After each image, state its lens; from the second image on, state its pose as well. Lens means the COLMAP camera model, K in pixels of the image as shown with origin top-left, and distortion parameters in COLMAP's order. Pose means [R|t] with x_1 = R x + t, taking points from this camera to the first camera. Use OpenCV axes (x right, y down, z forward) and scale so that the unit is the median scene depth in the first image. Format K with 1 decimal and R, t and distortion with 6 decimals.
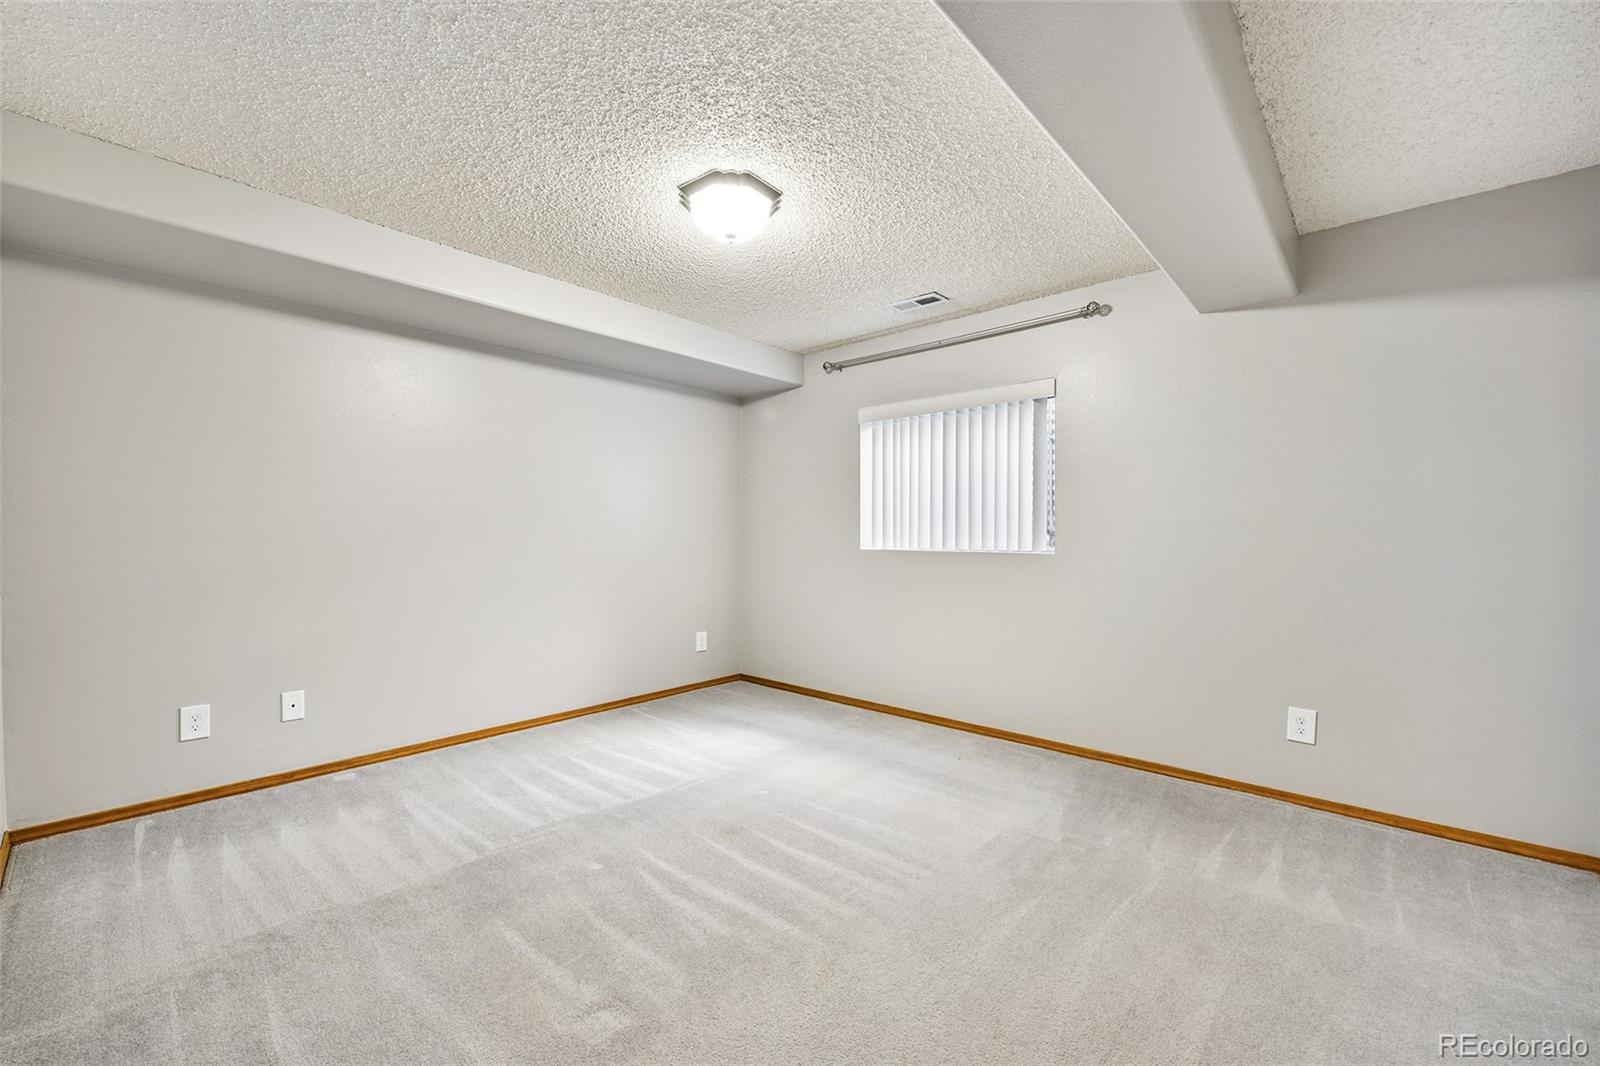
lens RADIAL K [[640.8, 0, 803.3], [0, 640.8, 534.8], [0, 0, 1]] dist [-0.009400, -0.001474]
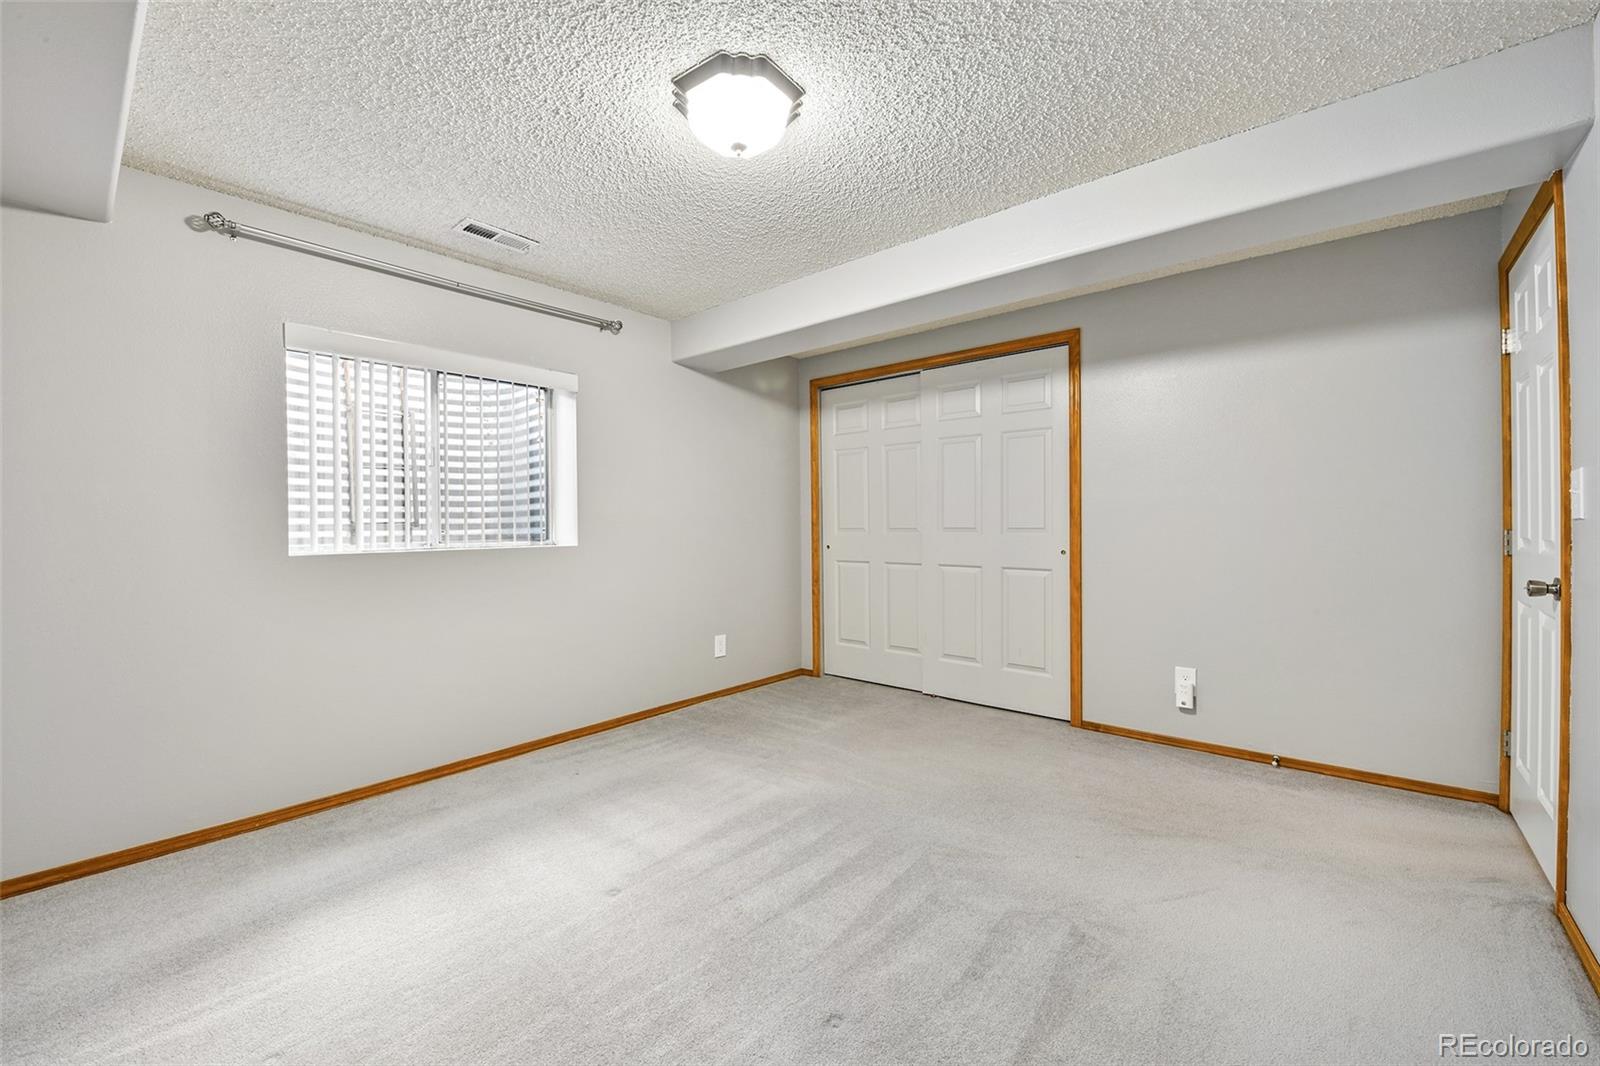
lens RADIAL K [[640.8, 0, 803.5], [0, 640.8, 522.6], [0, 0, 1]] dist [-0.009400, -0.001474]
pose [[-0.021661, -0.010412, 0.999711, -0.600799], [0.002955, 0.999941, 0.010479, -0.016770], [-0.999761, 0.003181, -0.021629, 0.616716]]
